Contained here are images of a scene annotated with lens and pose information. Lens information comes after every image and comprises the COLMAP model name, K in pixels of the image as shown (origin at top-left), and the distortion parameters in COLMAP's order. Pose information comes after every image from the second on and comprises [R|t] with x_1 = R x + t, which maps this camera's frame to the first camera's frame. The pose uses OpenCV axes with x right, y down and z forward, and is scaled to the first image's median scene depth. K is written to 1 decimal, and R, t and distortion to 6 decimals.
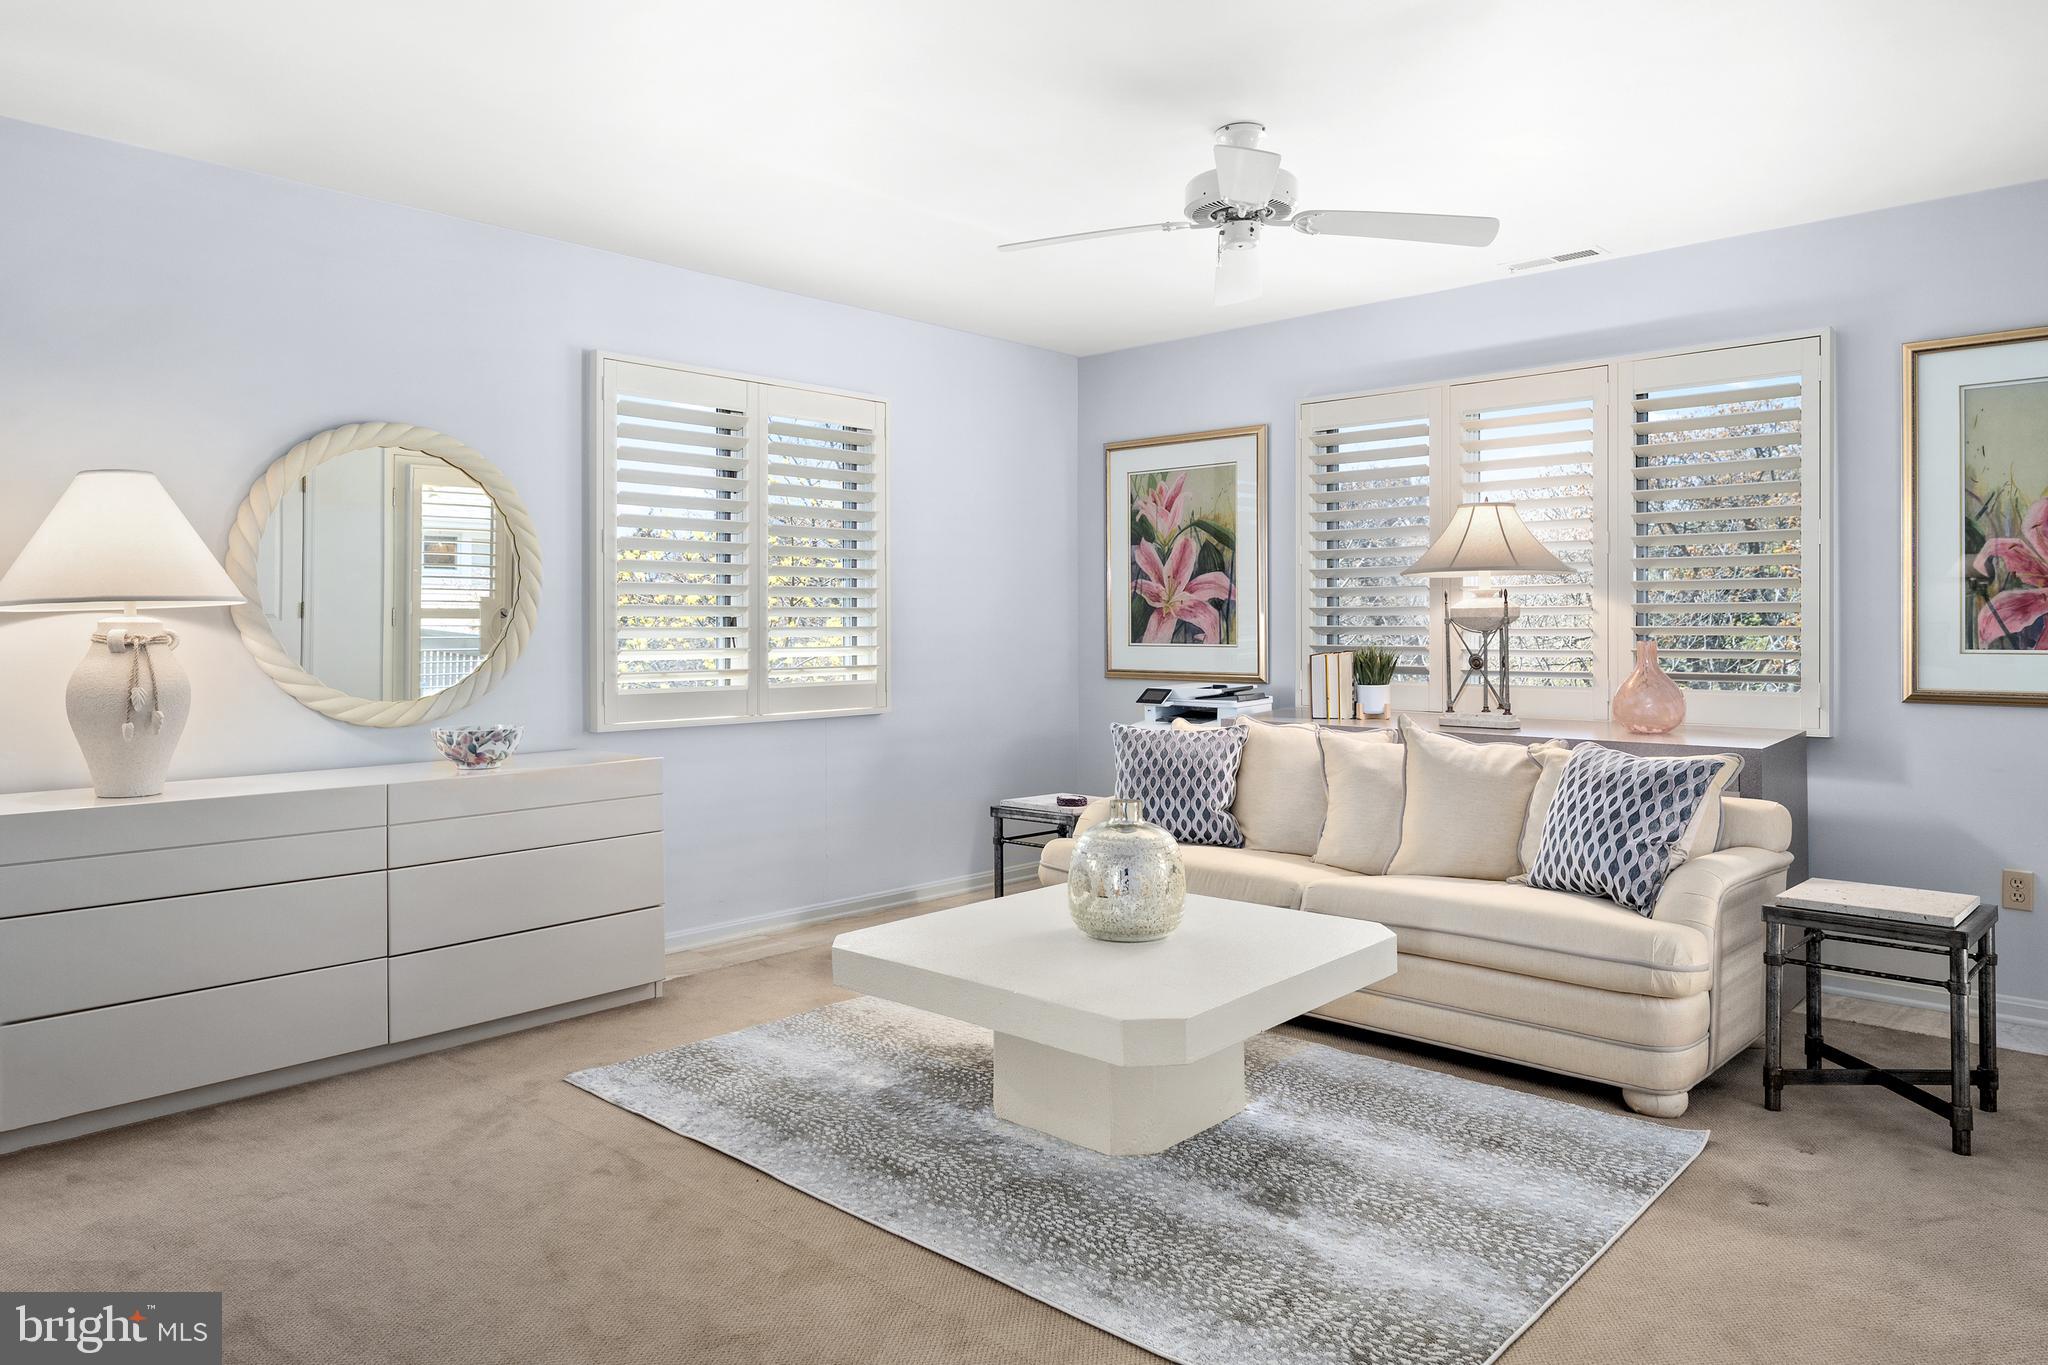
lens RADIAL K [[1323.0, 0, 1024.0], [0, 1323.0, 682.5], [0, 0, 1]] dist [0.002929, 0.000441]
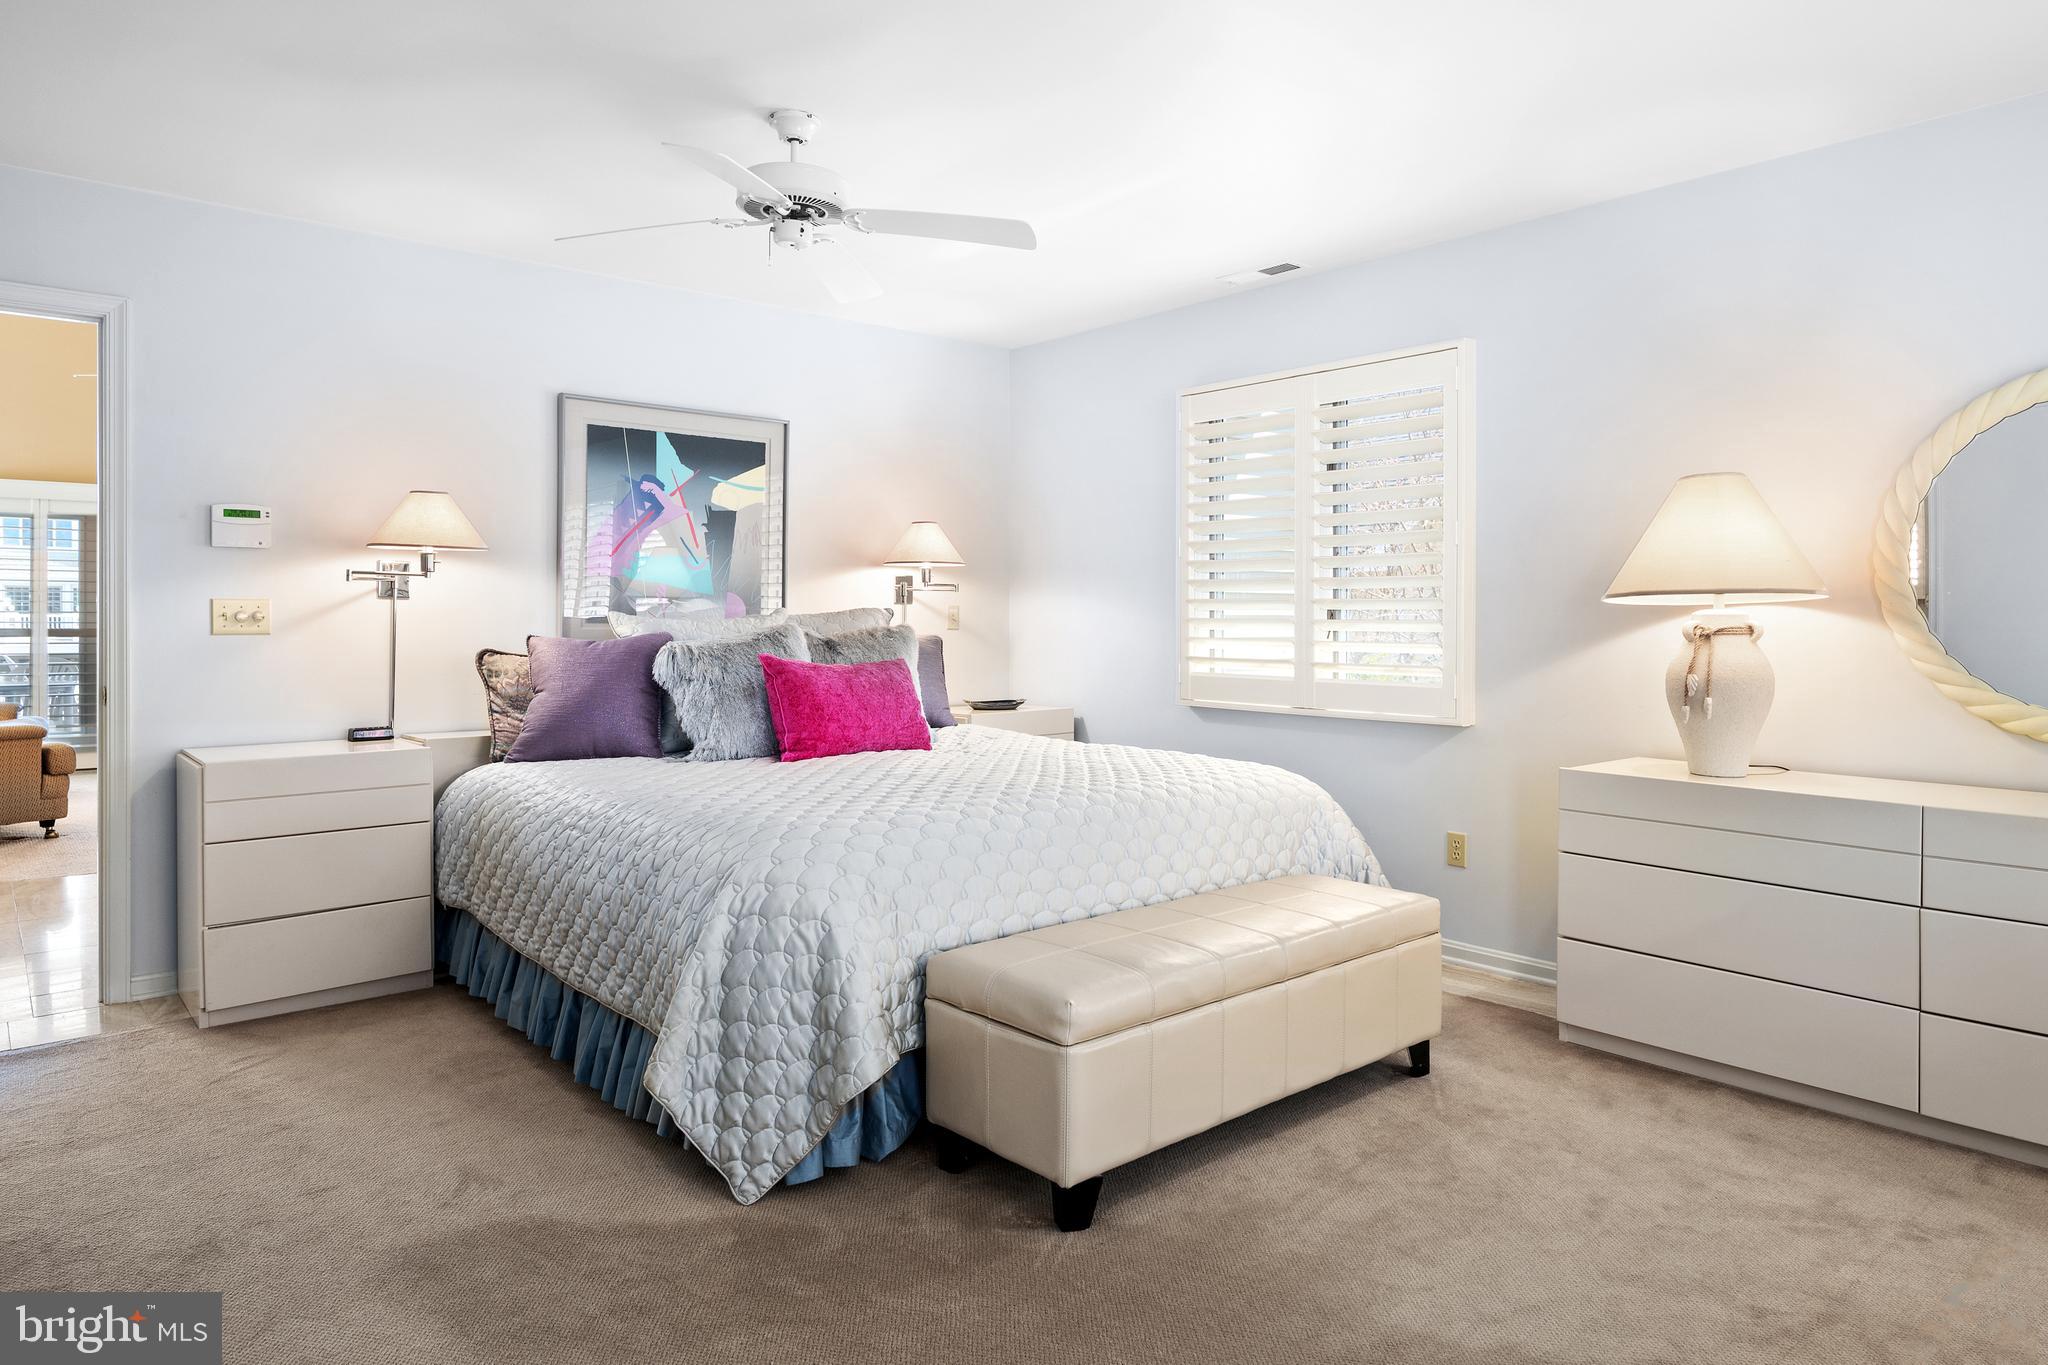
lens RADIAL K [[1257.7, 0, 1031.9], [0, 1257.7, 630.0], [0, 0, 1]] dist [-0.000873, -0.000028]
pose [[-0.104193, 0.012709, -0.994476, 0.410121], [-0.050567, 0.998557, 0.018059, -0.022877], [0.993271, 0.052169, -0.103400, 0.557803]]
